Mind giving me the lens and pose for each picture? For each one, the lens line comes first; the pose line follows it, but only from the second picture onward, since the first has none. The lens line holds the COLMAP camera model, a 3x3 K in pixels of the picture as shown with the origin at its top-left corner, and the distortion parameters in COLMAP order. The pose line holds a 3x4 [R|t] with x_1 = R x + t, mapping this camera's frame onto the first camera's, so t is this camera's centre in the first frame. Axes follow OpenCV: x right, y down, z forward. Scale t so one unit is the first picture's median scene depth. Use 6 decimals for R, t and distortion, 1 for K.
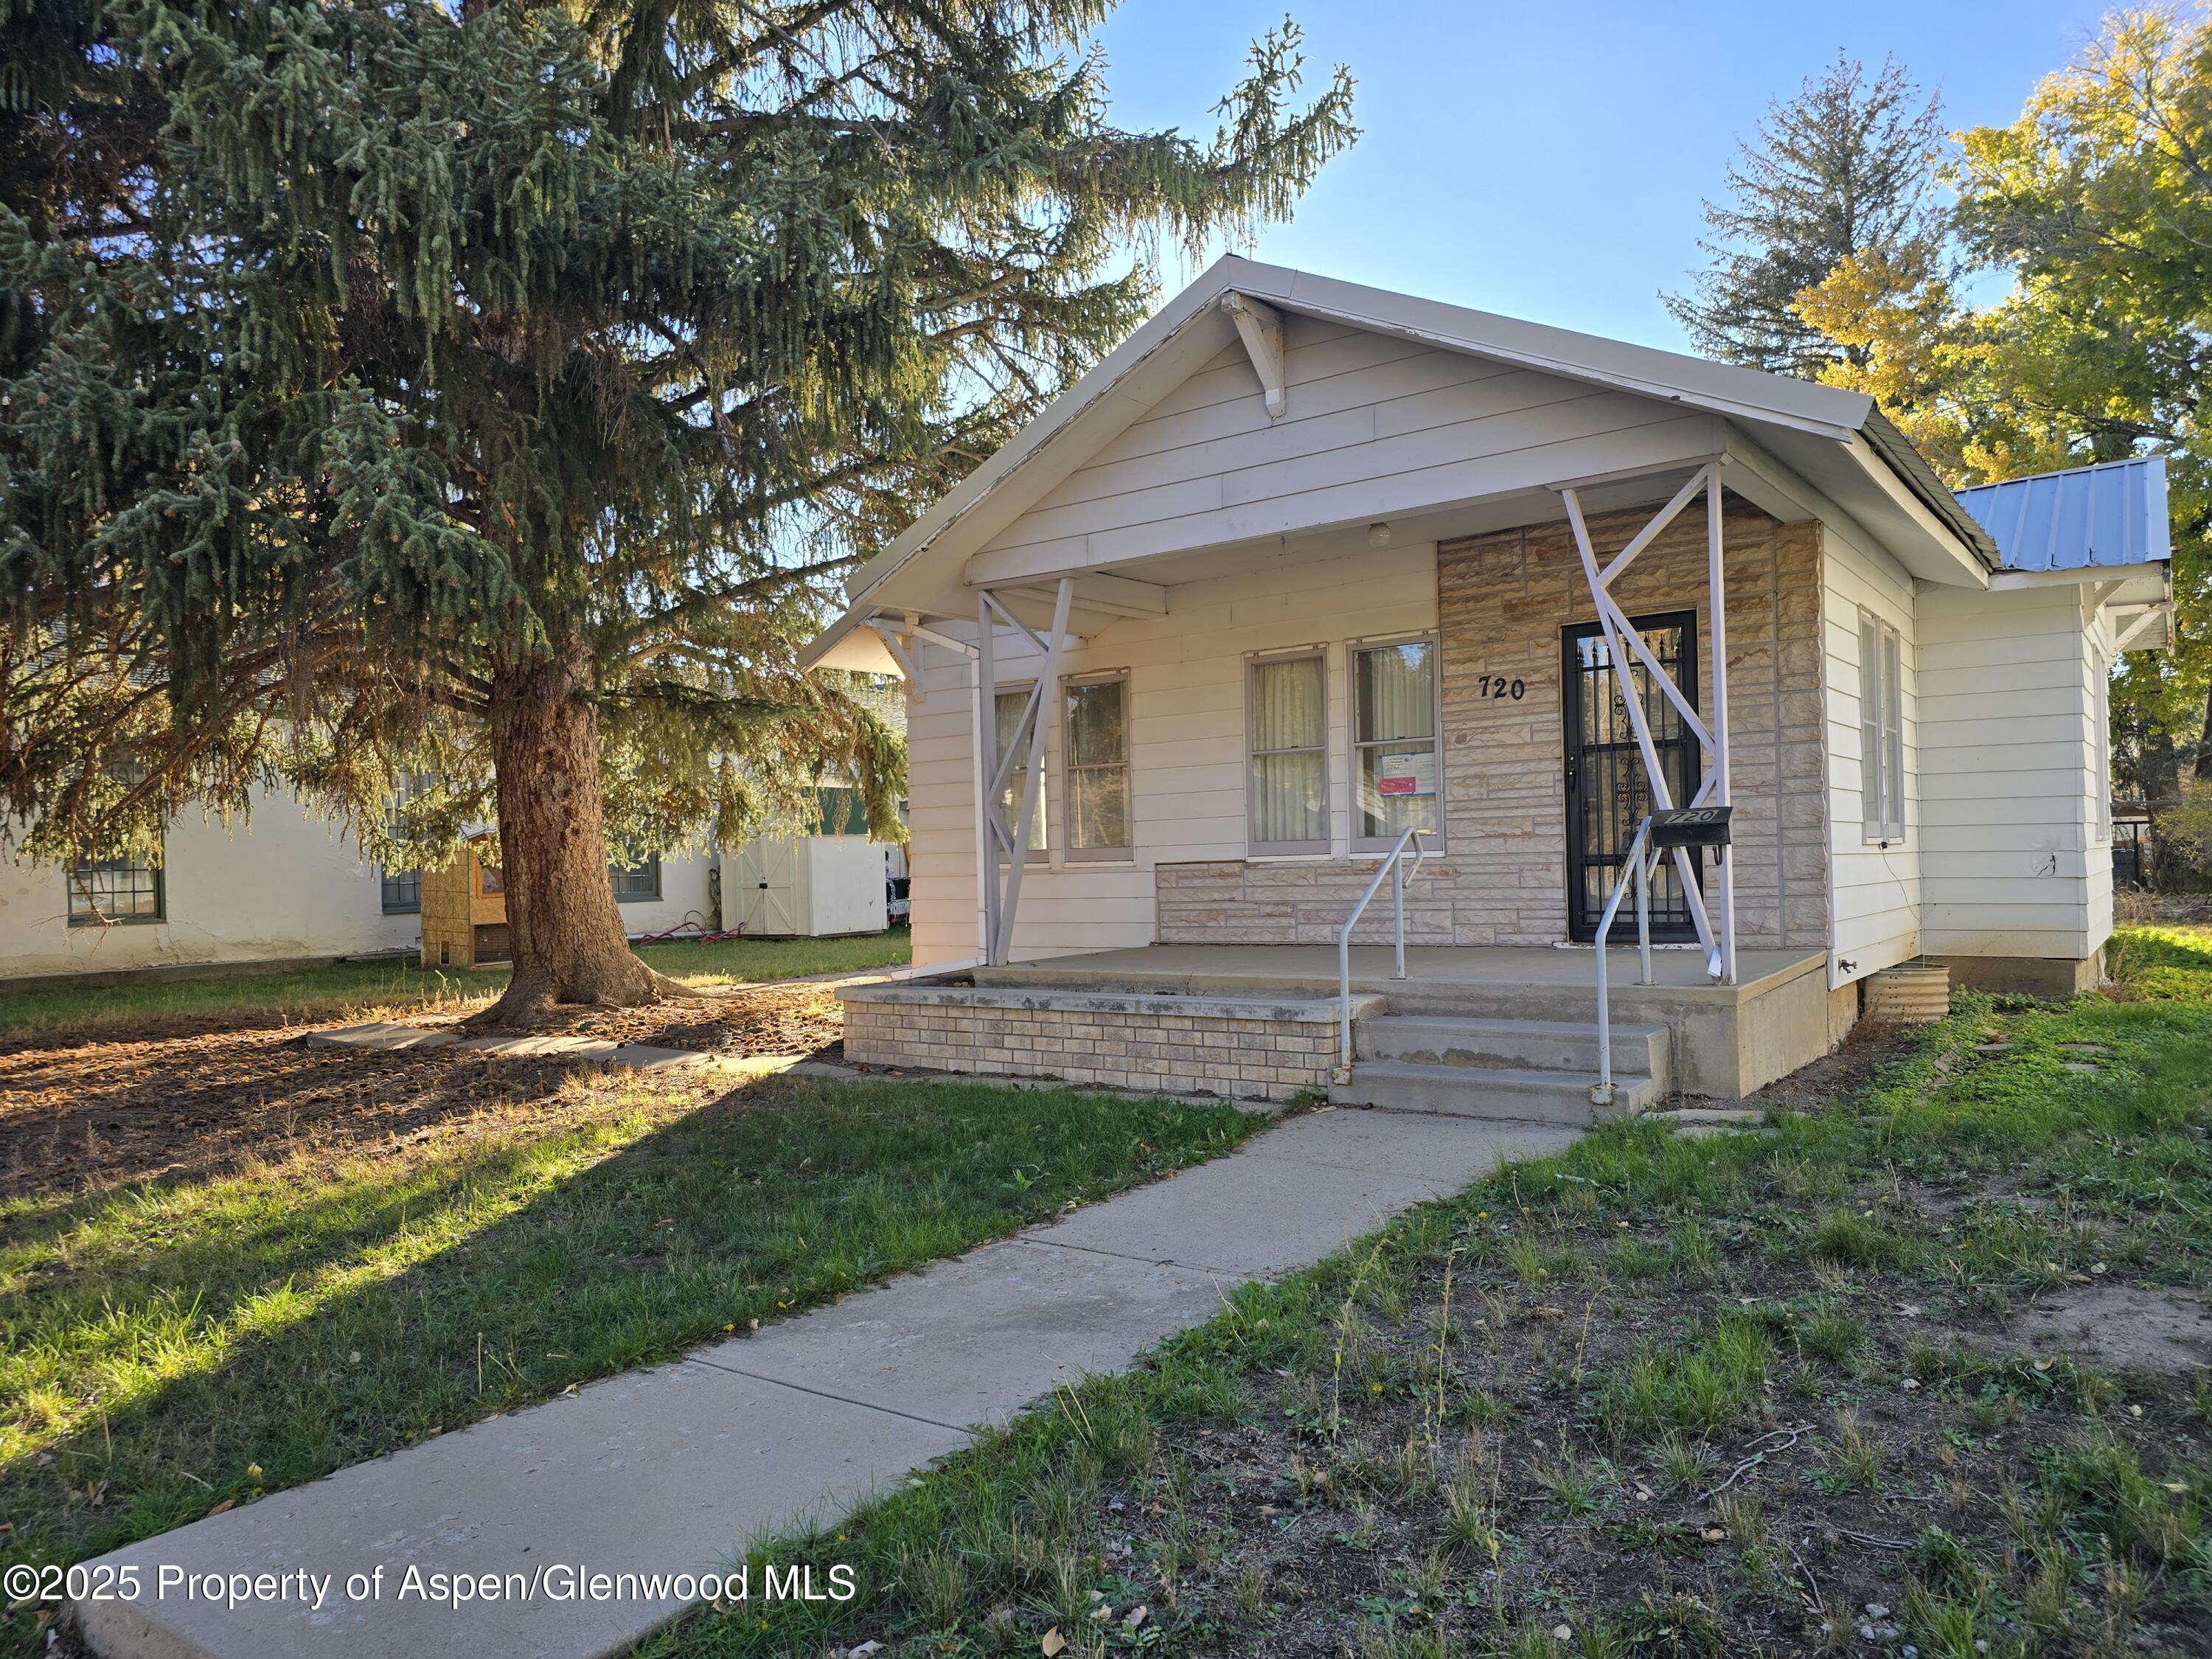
lens RADIAL K [[1520.5, 0, 1106.0], [0, 1520.5, 829.5], [0, 0, 1]] dist [0.078481, -0.064431]
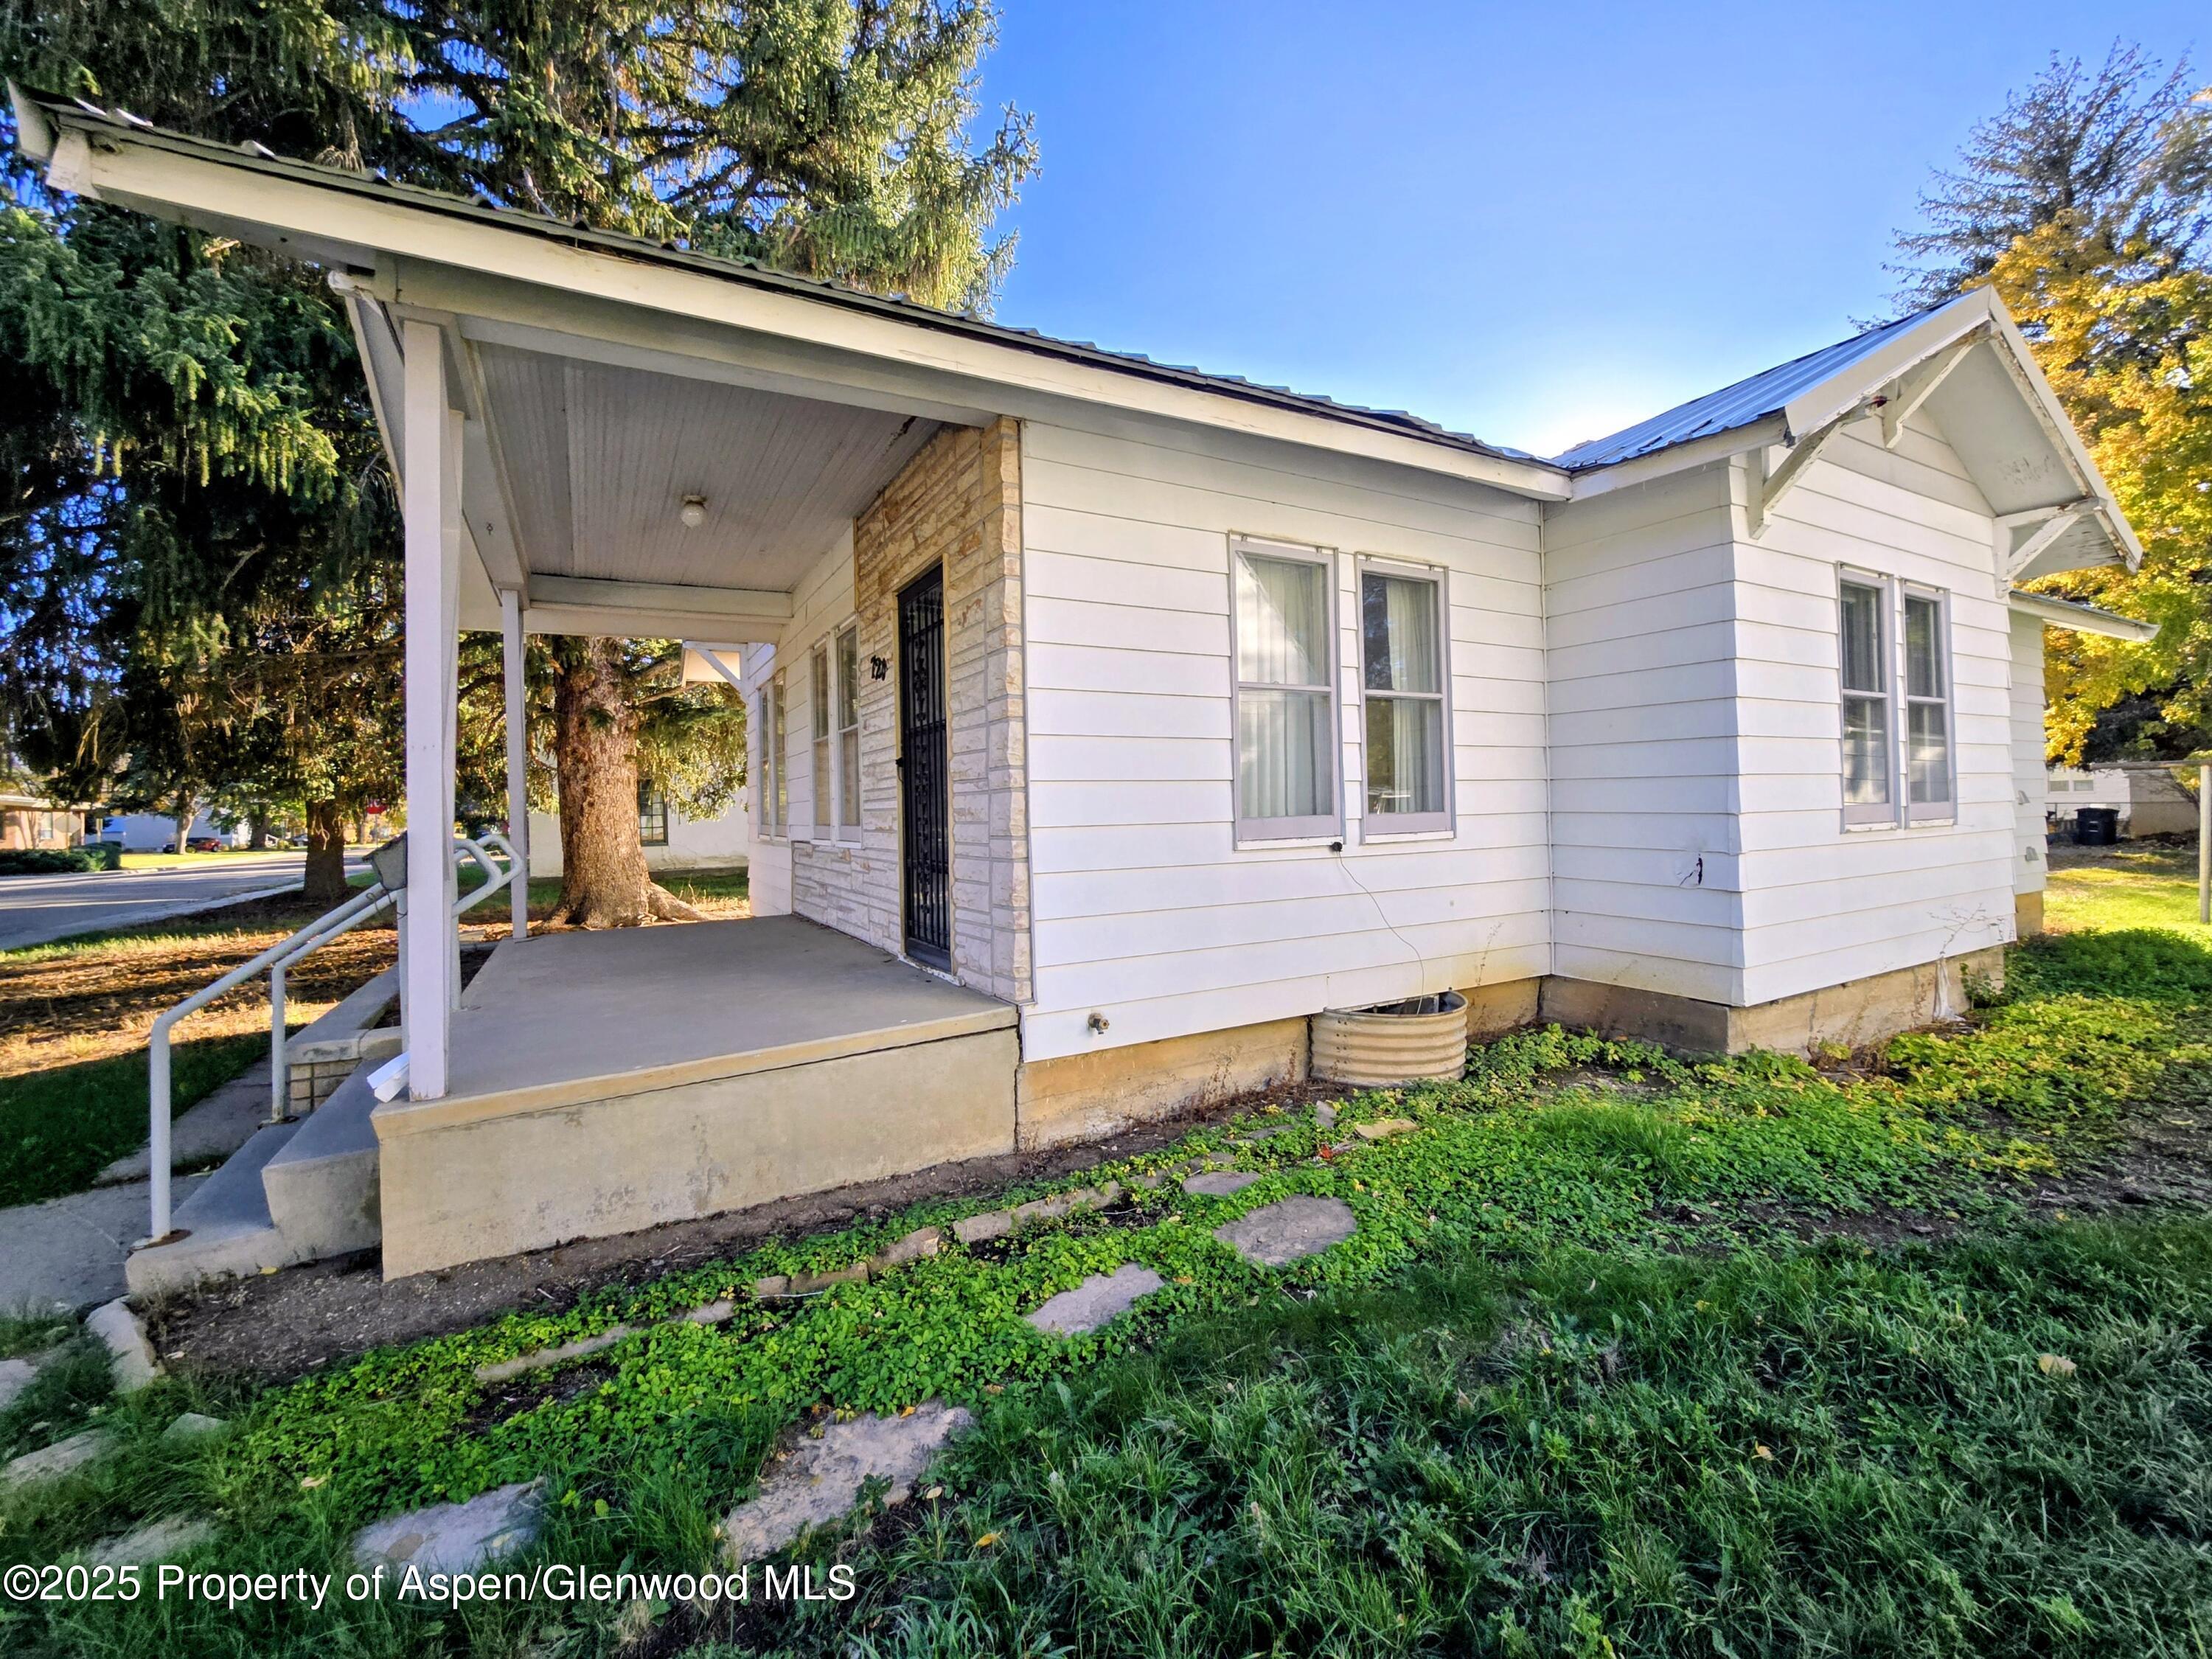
lens RADIAL K [[910.6, 0, 1097.6], [0, 910.6, 784.4], [0, 0, 1]] dist [-0.001080, 0.003379]
pose [[0.898829, -0.002979, -0.438290, 0.632957], [0.005267, 0.999978, 0.004006, -0.024609], [0.438268, -0.005909, 0.898825, 0.577926]]
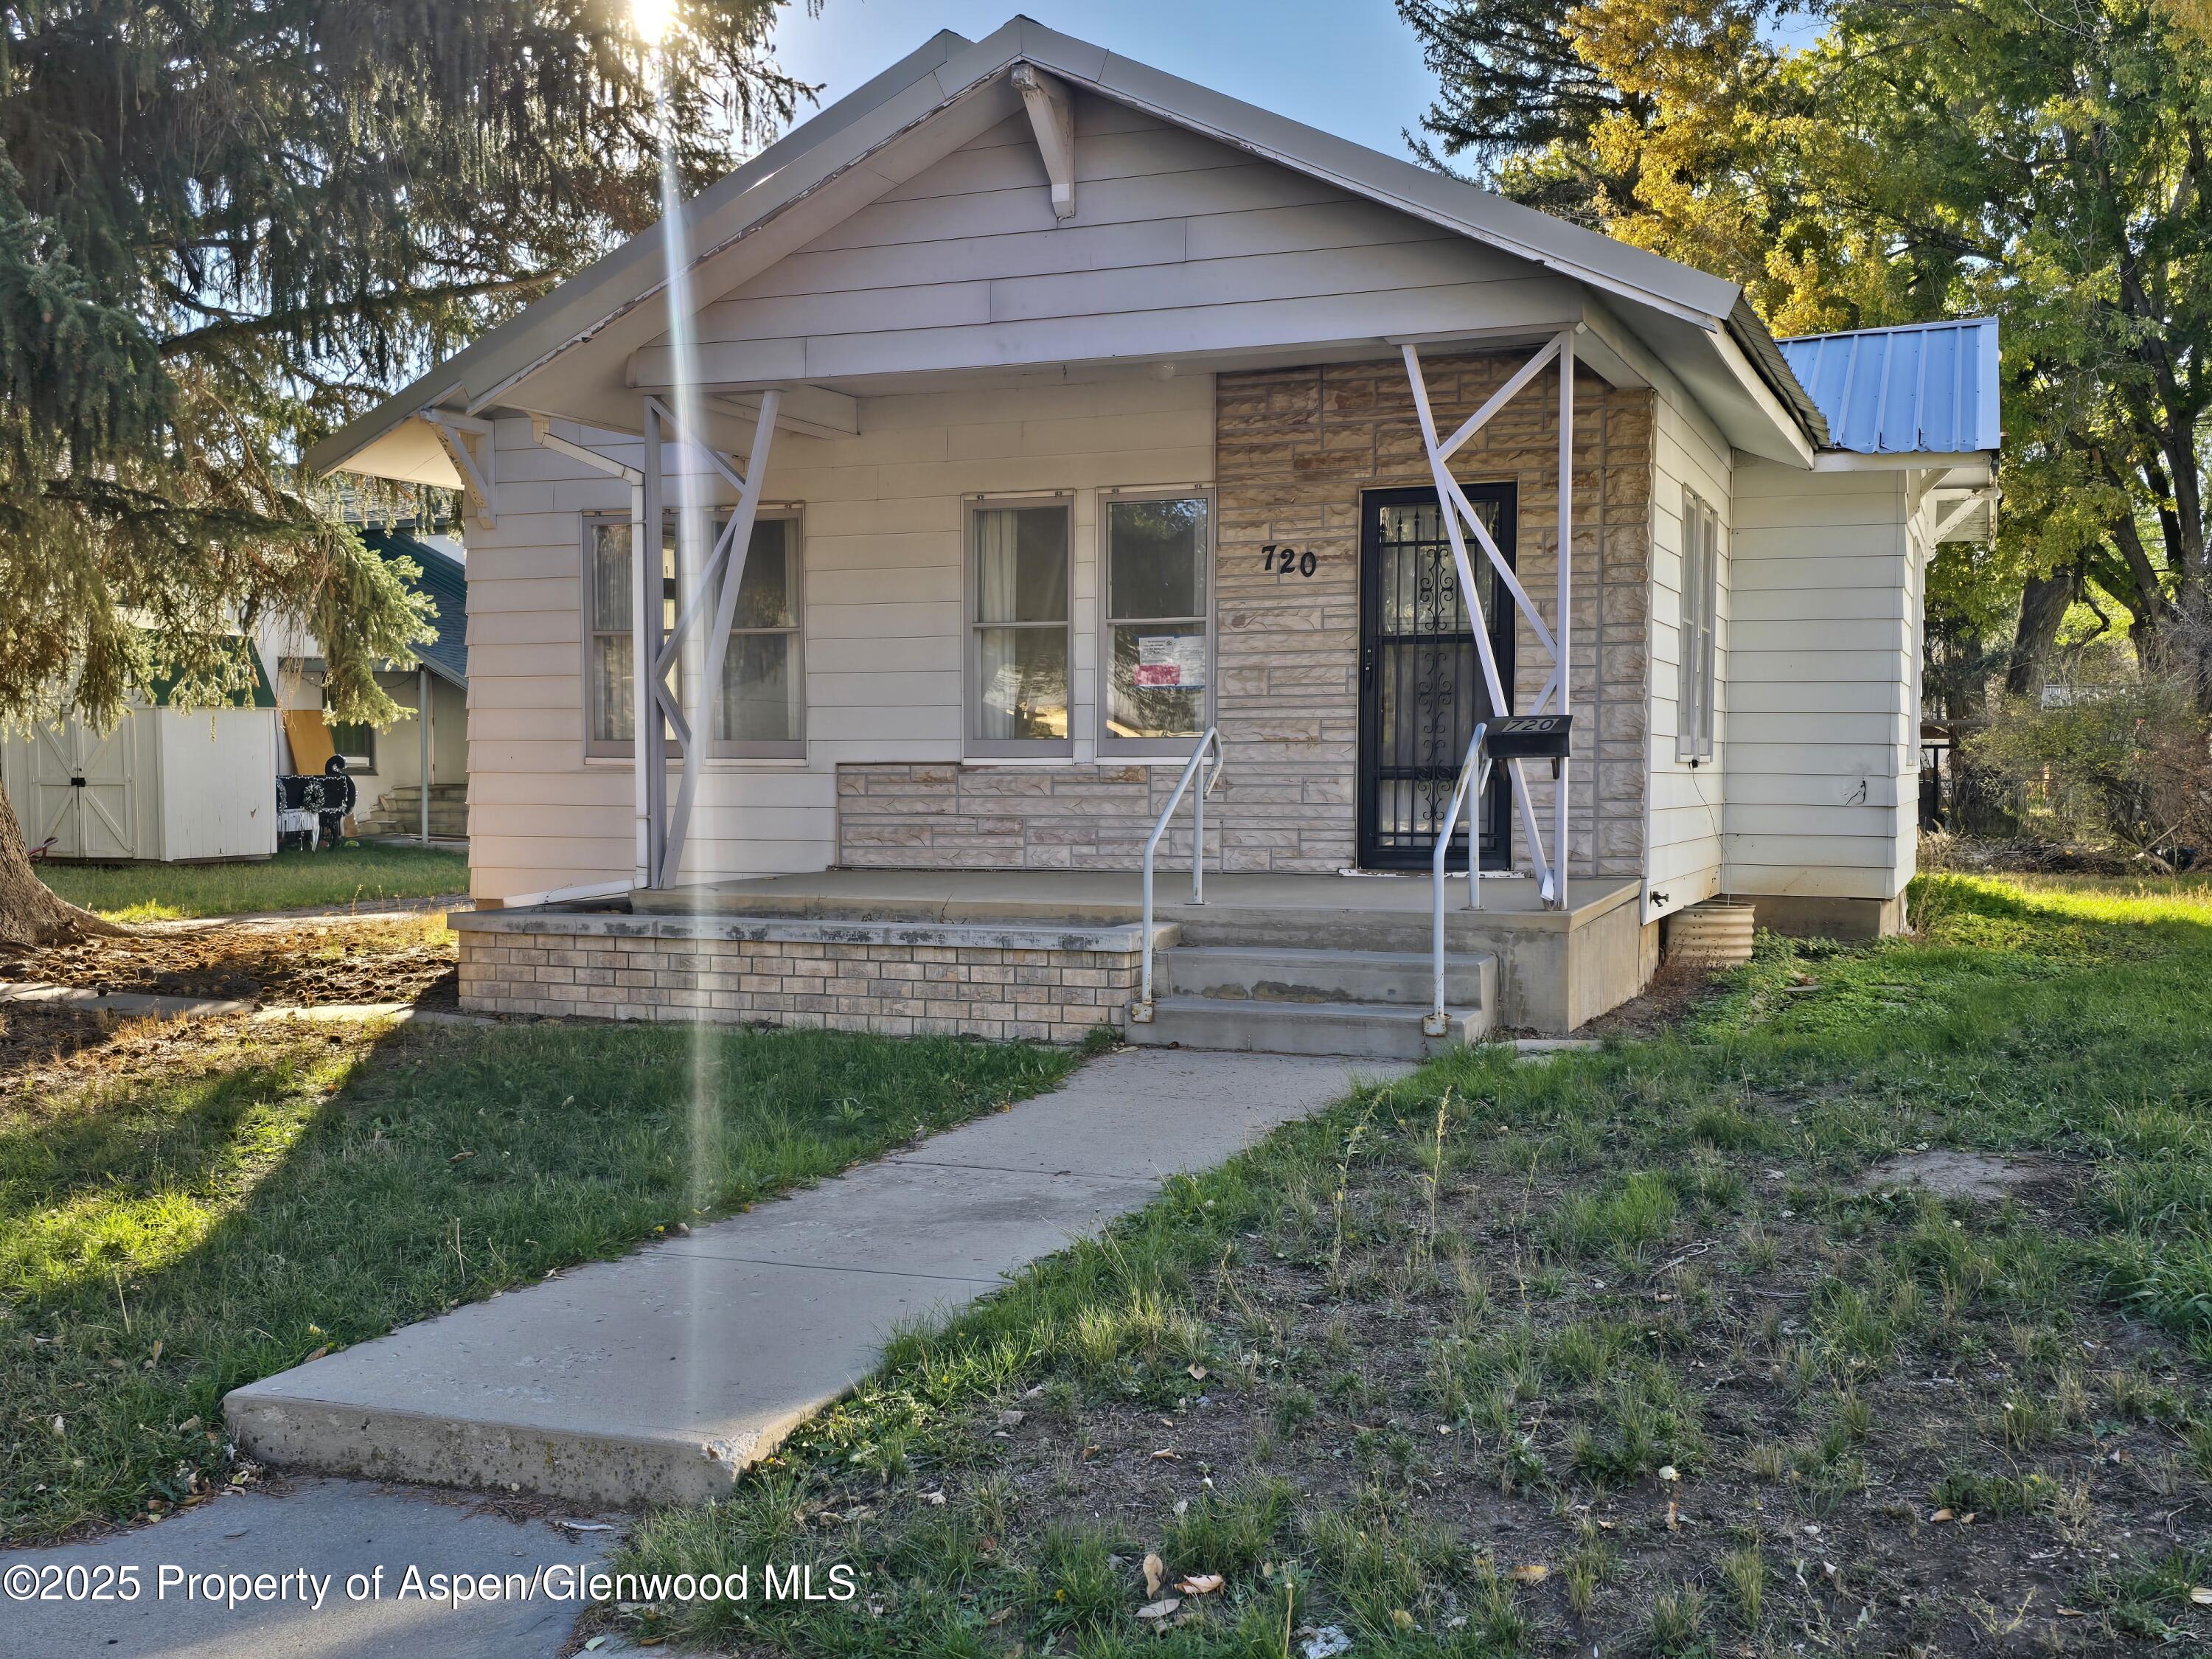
lens RADIAL K [[2310.9, 0, 1106.0], [0, 2310.9, 829.5], [0, 0, 1]] dist [0.150308, -0.268172]
pose [[0.969040, 0.020172, 0.246079, -0.144862], [-0.031492, 0.998615, 0.042152, 0.002407], [-0.244888, -0.048596, 0.968333, -0.197341]]
